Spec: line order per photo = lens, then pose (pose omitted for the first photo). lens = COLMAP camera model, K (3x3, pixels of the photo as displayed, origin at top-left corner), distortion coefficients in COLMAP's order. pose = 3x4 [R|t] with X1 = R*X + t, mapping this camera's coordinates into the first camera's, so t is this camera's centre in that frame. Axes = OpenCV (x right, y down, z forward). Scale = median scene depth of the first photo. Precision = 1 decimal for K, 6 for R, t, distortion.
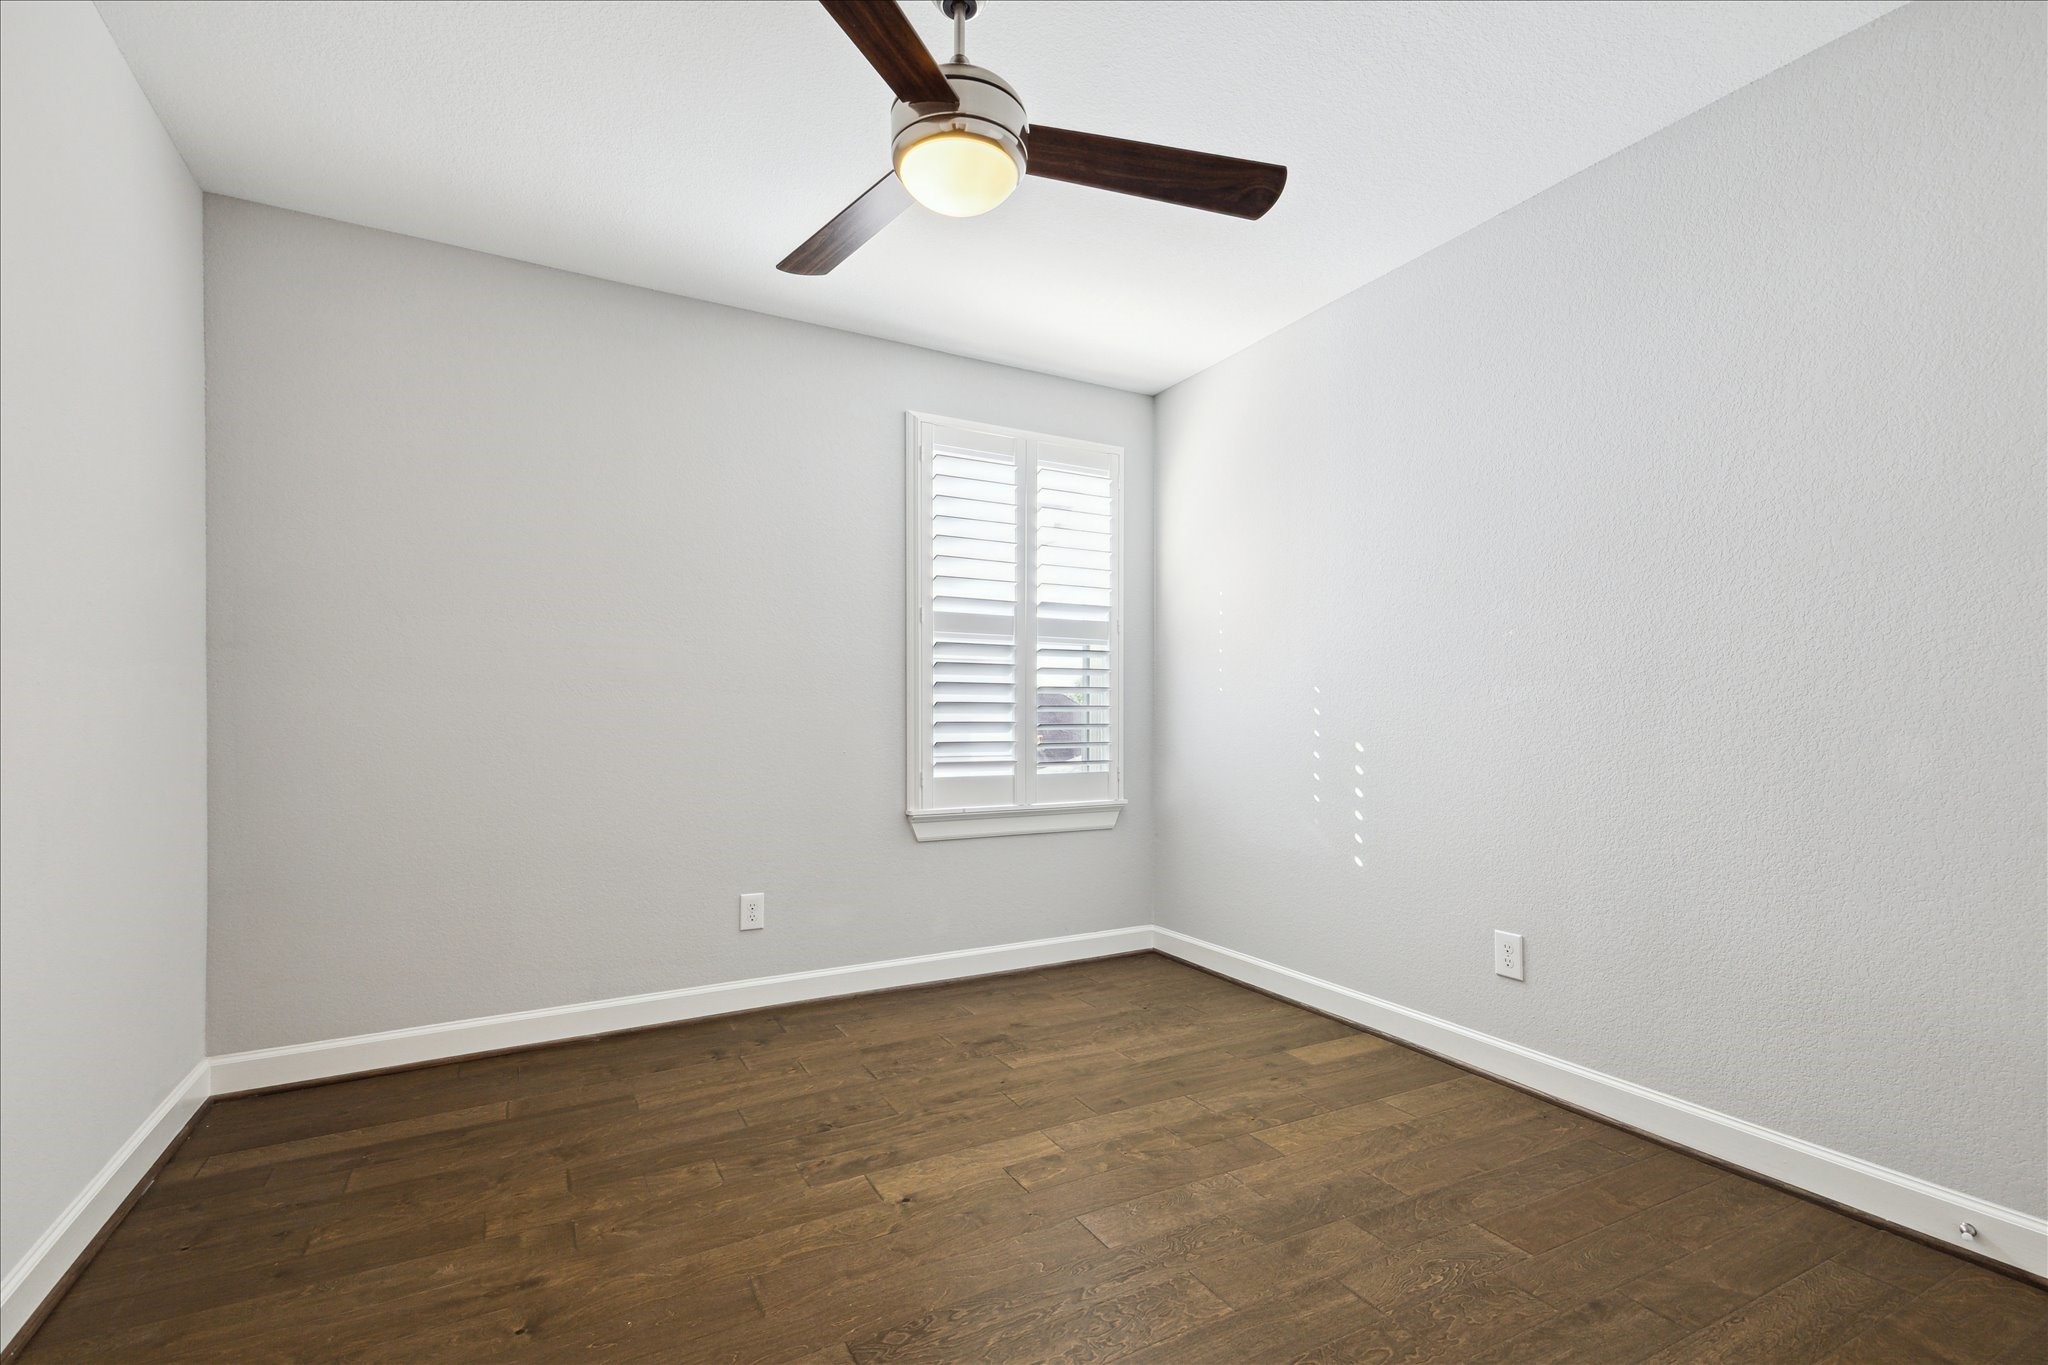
lens RADIAL K [[906.9, 0, 1022.0], [0, 906.9, 691.5], [0, 0, 1]] dist [-0.019350, 0.000550]
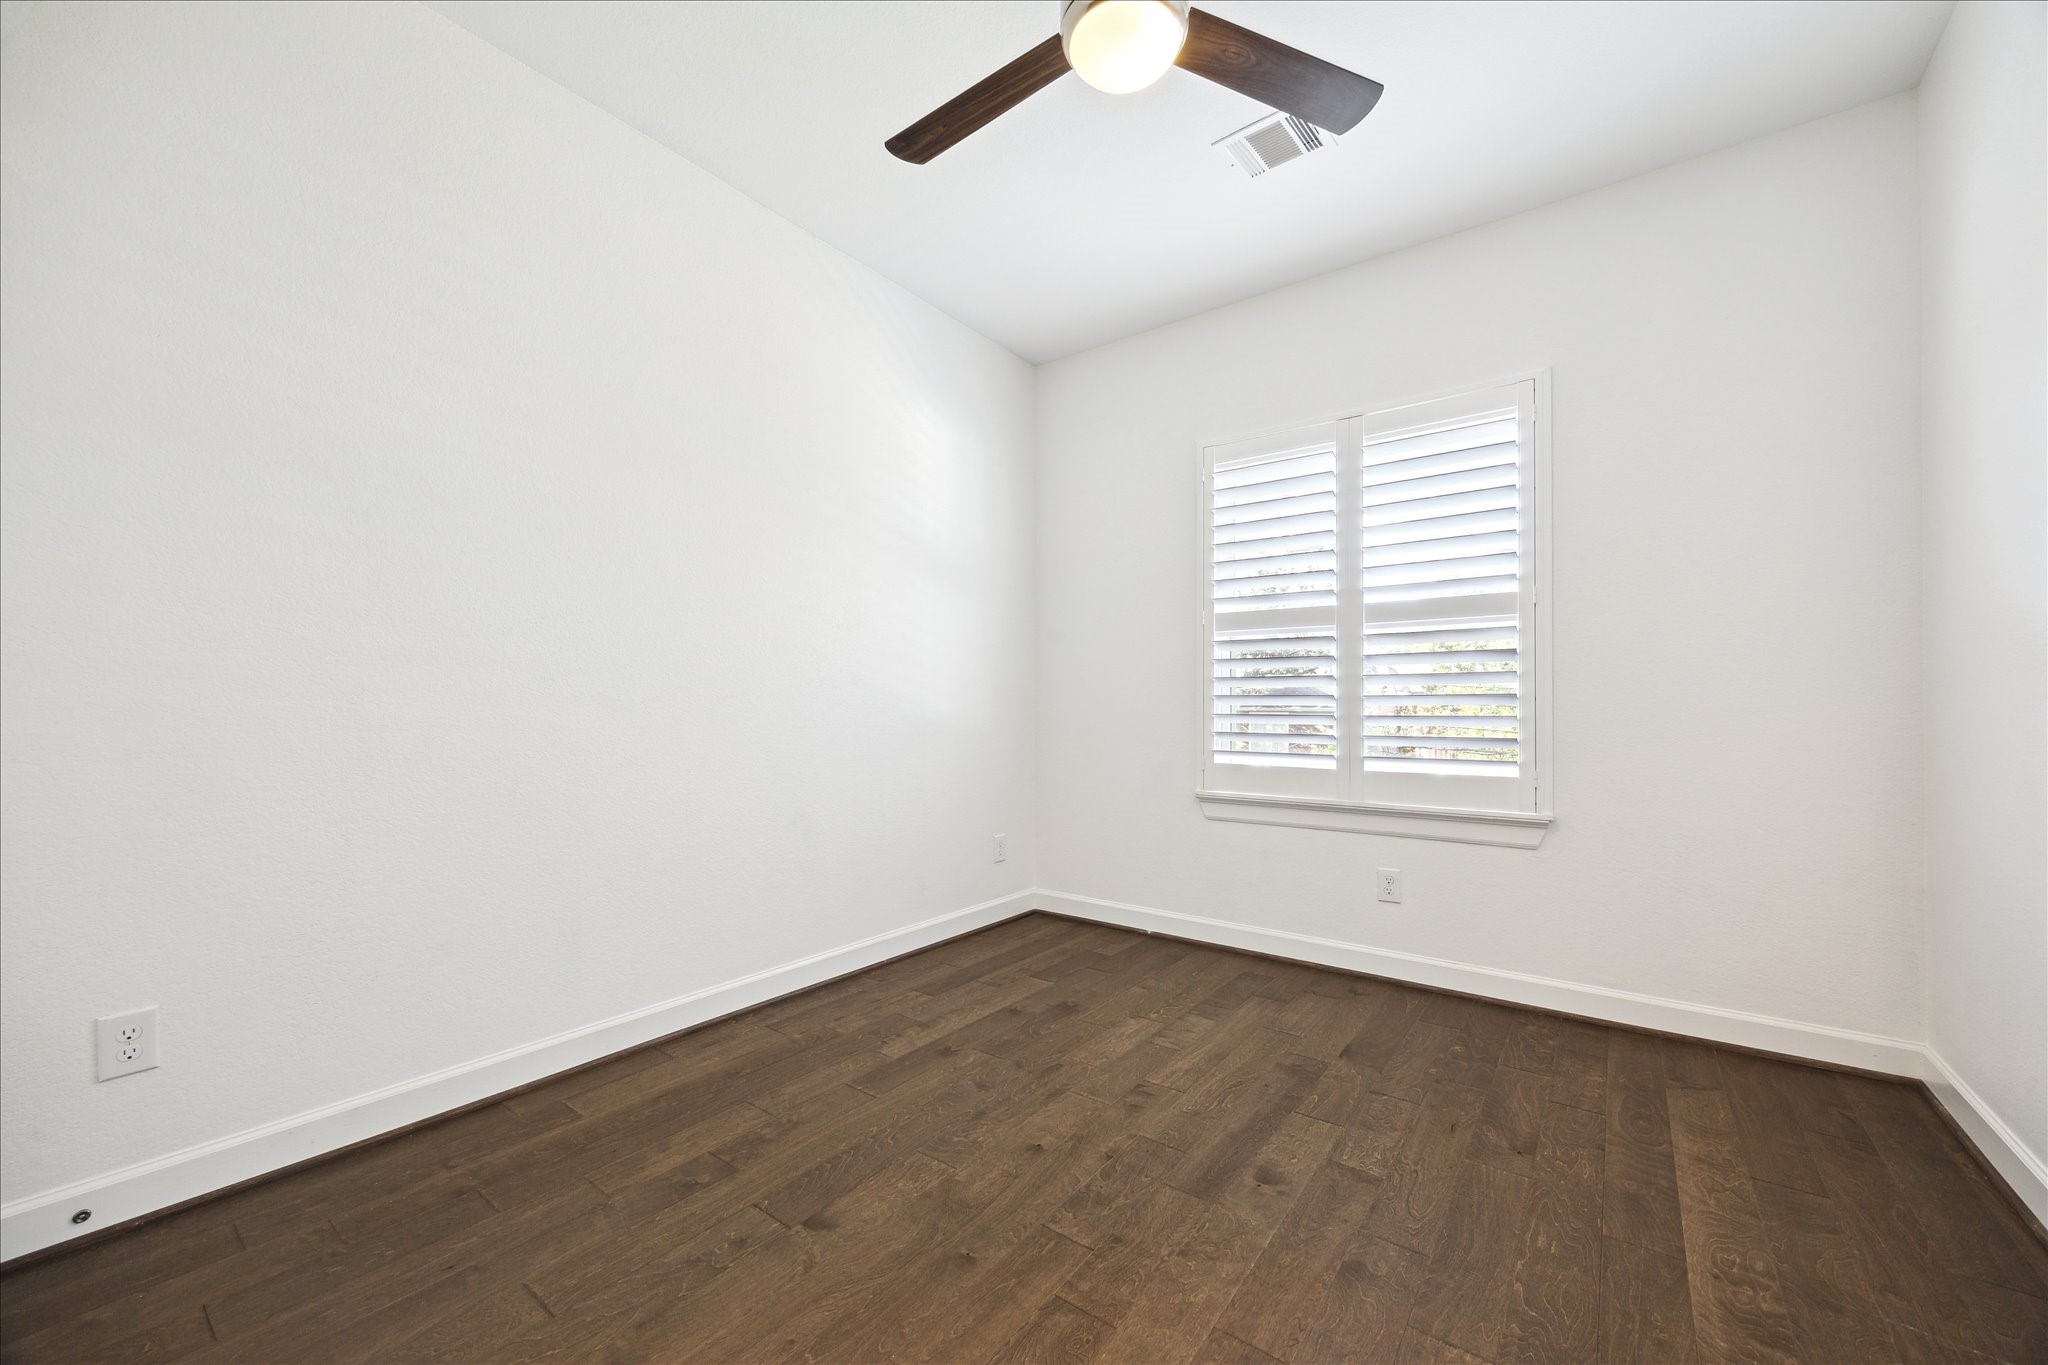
lens RADIAL K [[794.8, 0, 1052.7], [0, 794.8, 694.6], [0, 0, 1]] dist [0.000411, 0.000099]
pose [[0.420046, -0.019070, -0.907303, 0.639409], [0.024874, 0.999645, -0.009496, 0.013926], [0.907162, -0.018580, 0.420371, 0.361442]]
